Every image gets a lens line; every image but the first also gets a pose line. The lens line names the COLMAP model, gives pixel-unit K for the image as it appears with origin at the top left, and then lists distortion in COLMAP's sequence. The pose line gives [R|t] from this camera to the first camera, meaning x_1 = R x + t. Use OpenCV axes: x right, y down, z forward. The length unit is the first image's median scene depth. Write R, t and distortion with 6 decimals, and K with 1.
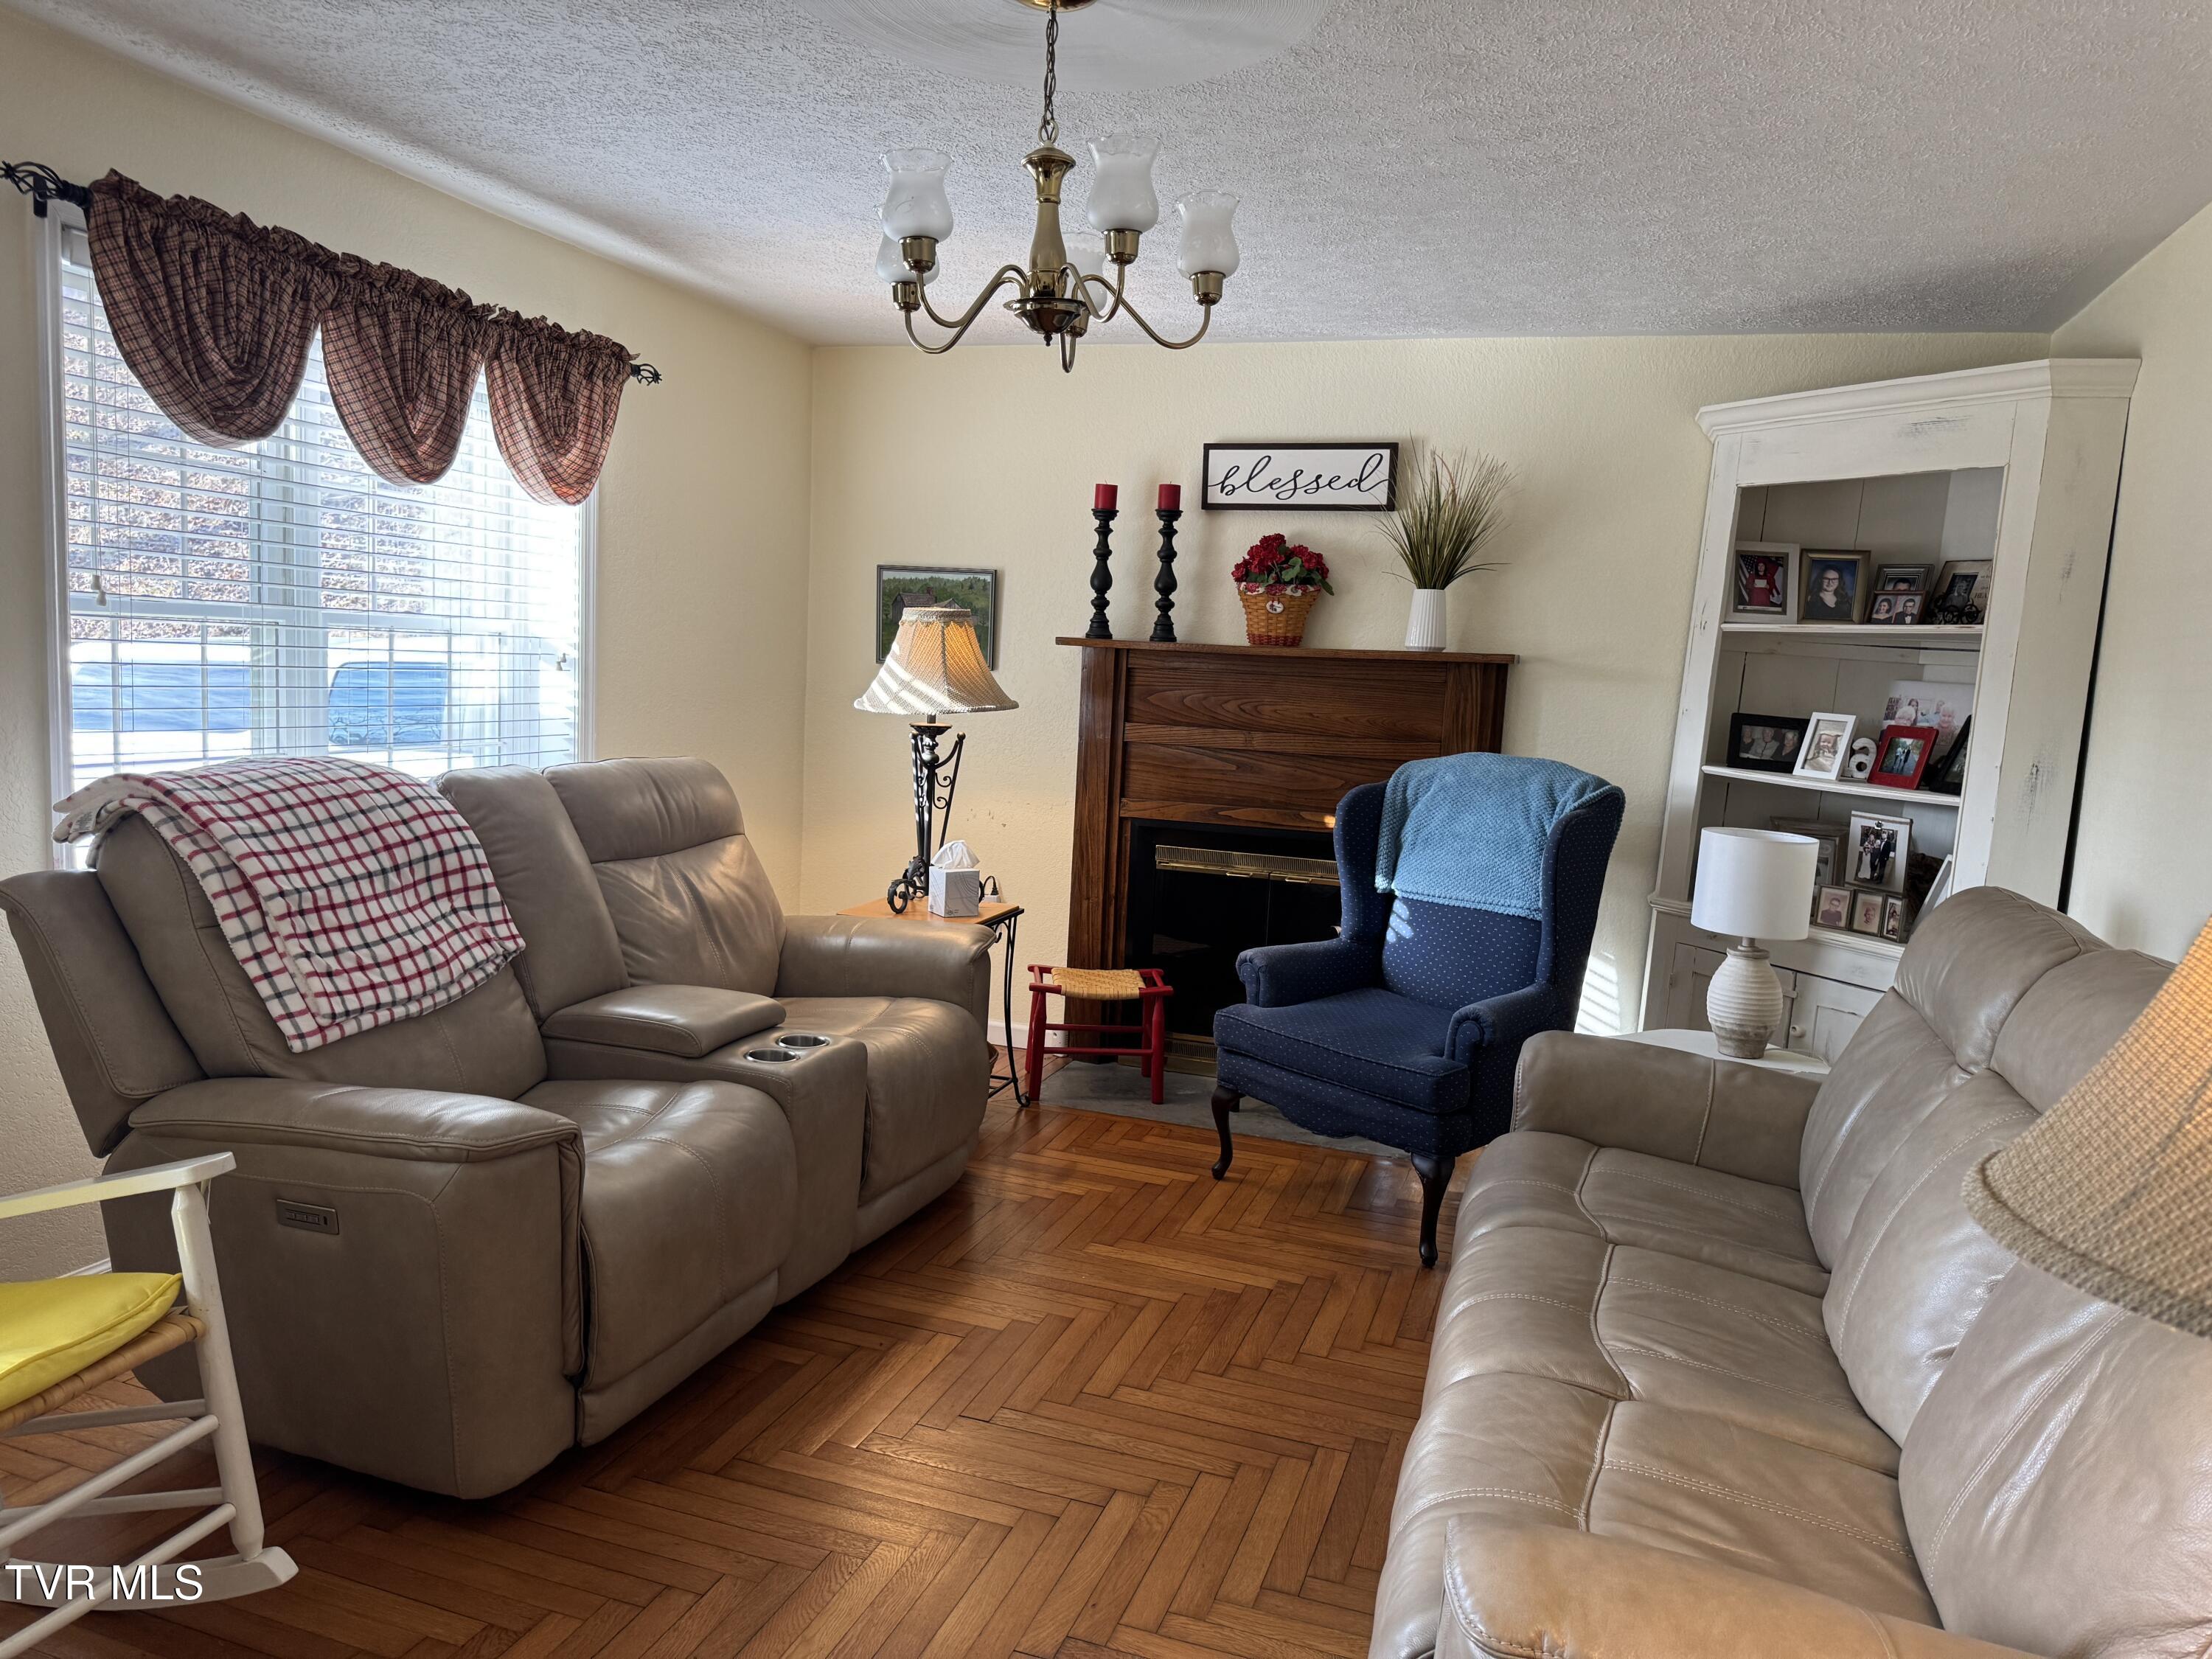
lens RADIAL K [[1569.2, 0, 1115.0], [0, 1569.2, 819.2], [0, 0, 1]] dist [0.078827, -0.100327]
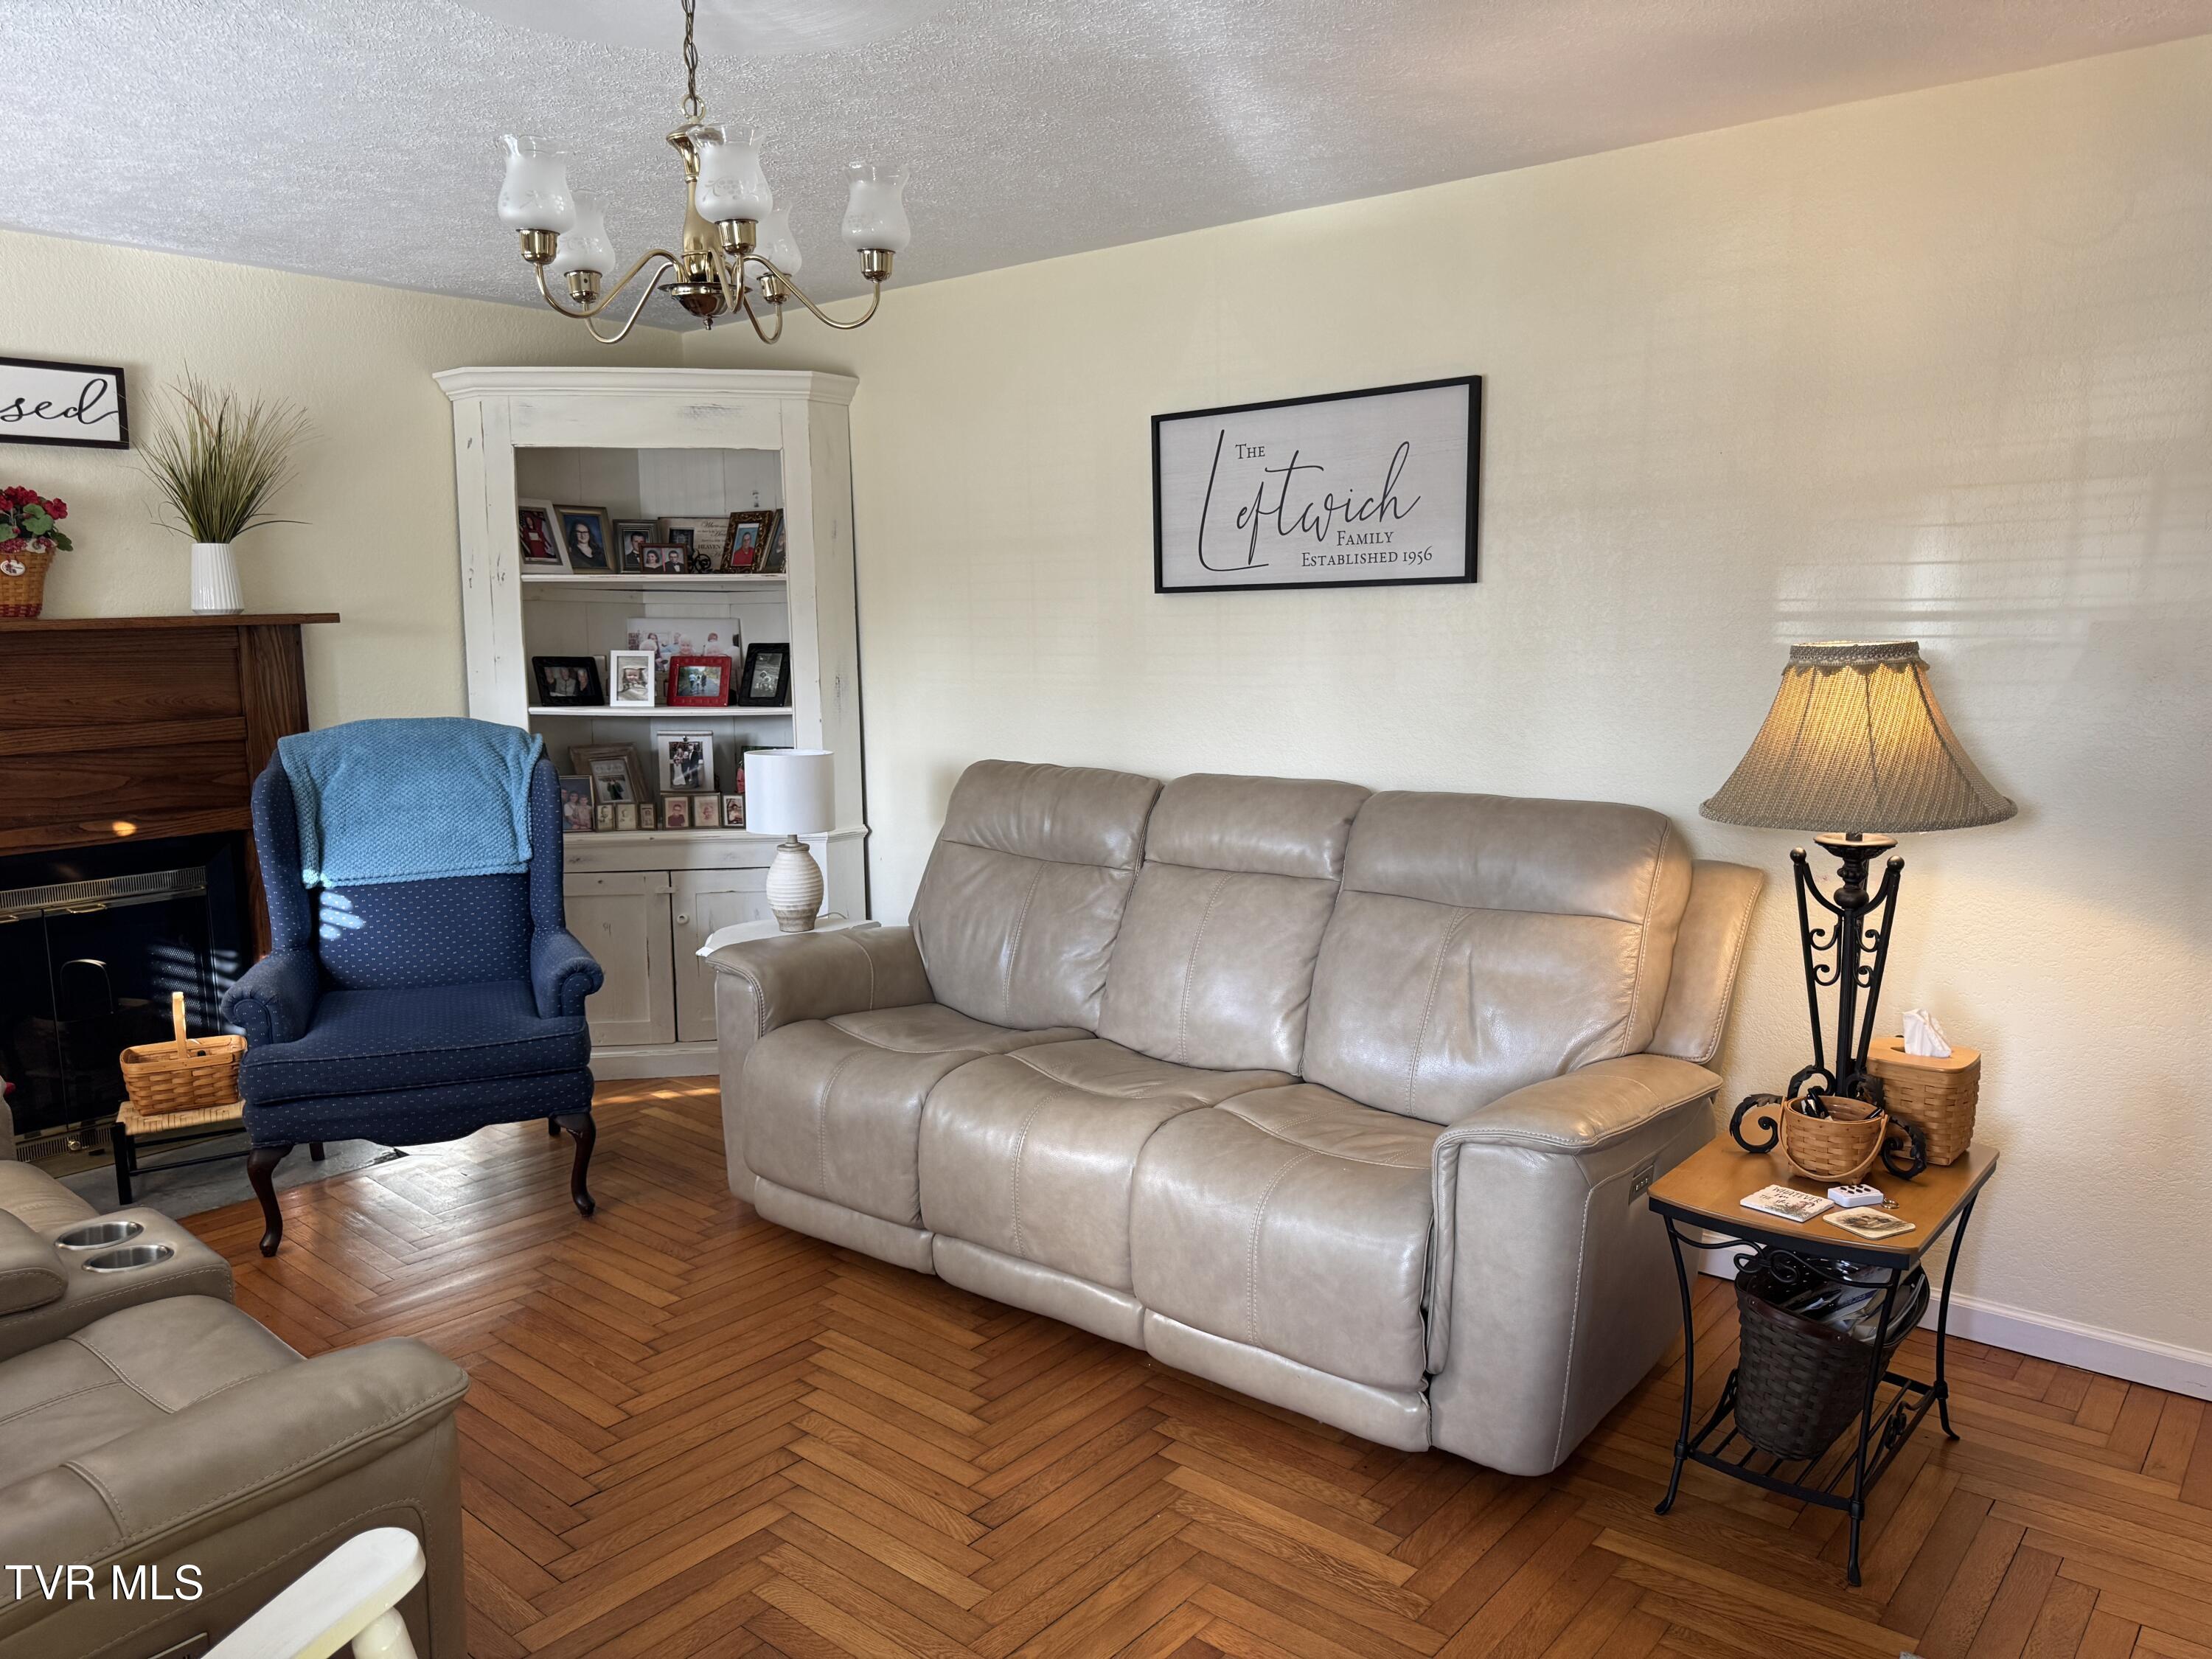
lens RADIAL K [[1569.2, 0, 1113.9], [0, 1569.2, 831.2], [0, 0, 1]] dist [0.078827, -0.100327]
pose [[0.368181, -0.185909, 0.910978, -0.485059], [0.127328, 0.980656, 0.148668, -0.061846], [-0.920994, 0.061257, 0.384730, 0.228537]]
